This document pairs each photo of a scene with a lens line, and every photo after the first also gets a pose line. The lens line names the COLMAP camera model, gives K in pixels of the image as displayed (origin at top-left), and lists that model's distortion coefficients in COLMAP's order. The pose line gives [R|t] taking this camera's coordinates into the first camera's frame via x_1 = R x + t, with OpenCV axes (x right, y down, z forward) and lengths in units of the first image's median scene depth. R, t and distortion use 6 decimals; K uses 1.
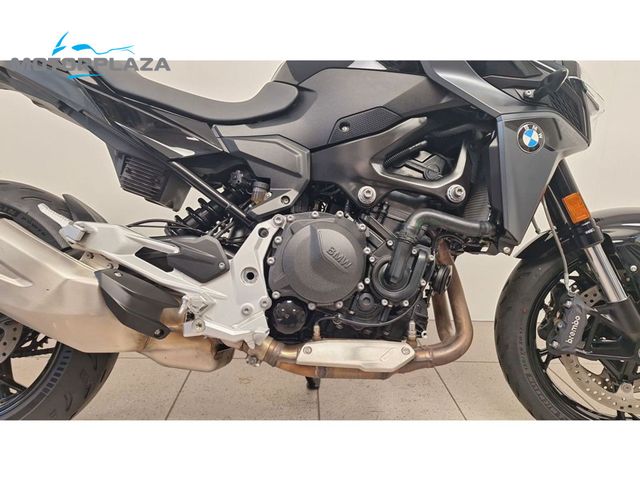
lens RADIAL K [[457.6, 0, 328.6], [0, 457.6, 242.4], [0, 0, 1]] dist [0.117685, -0.146534]
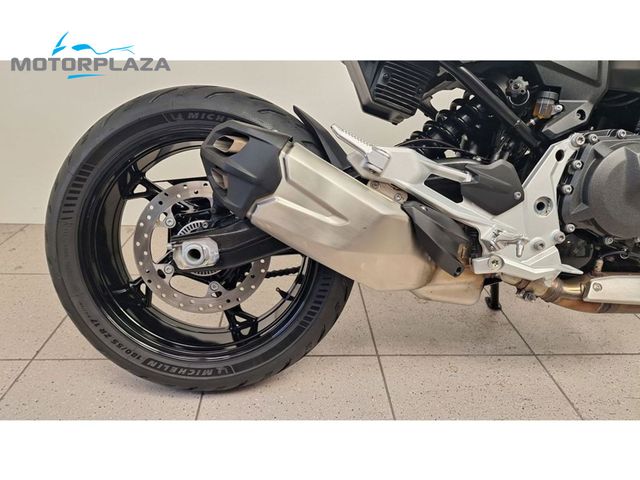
lens RADIAL K [[457.6, 0, 328.6], [0, 457.6, 242.4], [0, 0, 1]] dist [0.117685, -0.146534]
pose [[0.999366, 0.000014, 0.035609, -0.597772], [-0.008053, 0.974181, 0.225625, -0.055716], [-0.034686, -0.225769, 0.973563, 0.133405]]
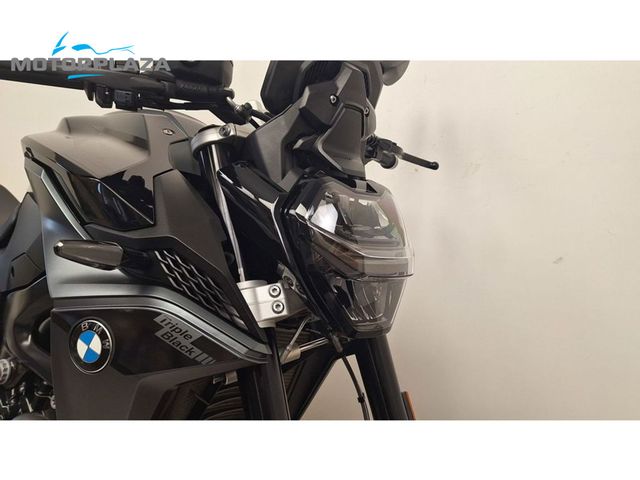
lens RADIAL K [[457.6, 0, 328.6], [0, 457.6, 242.4], [0, 0, 1]] dist [0.117685, -0.146534]
pose [[0.865435, 0.061422, -0.497243, 0.877121], [-0.090285, 0.995329, -0.034189, -0.326745], [0.492820, 0.074482, 0.866938, 0.601792]]
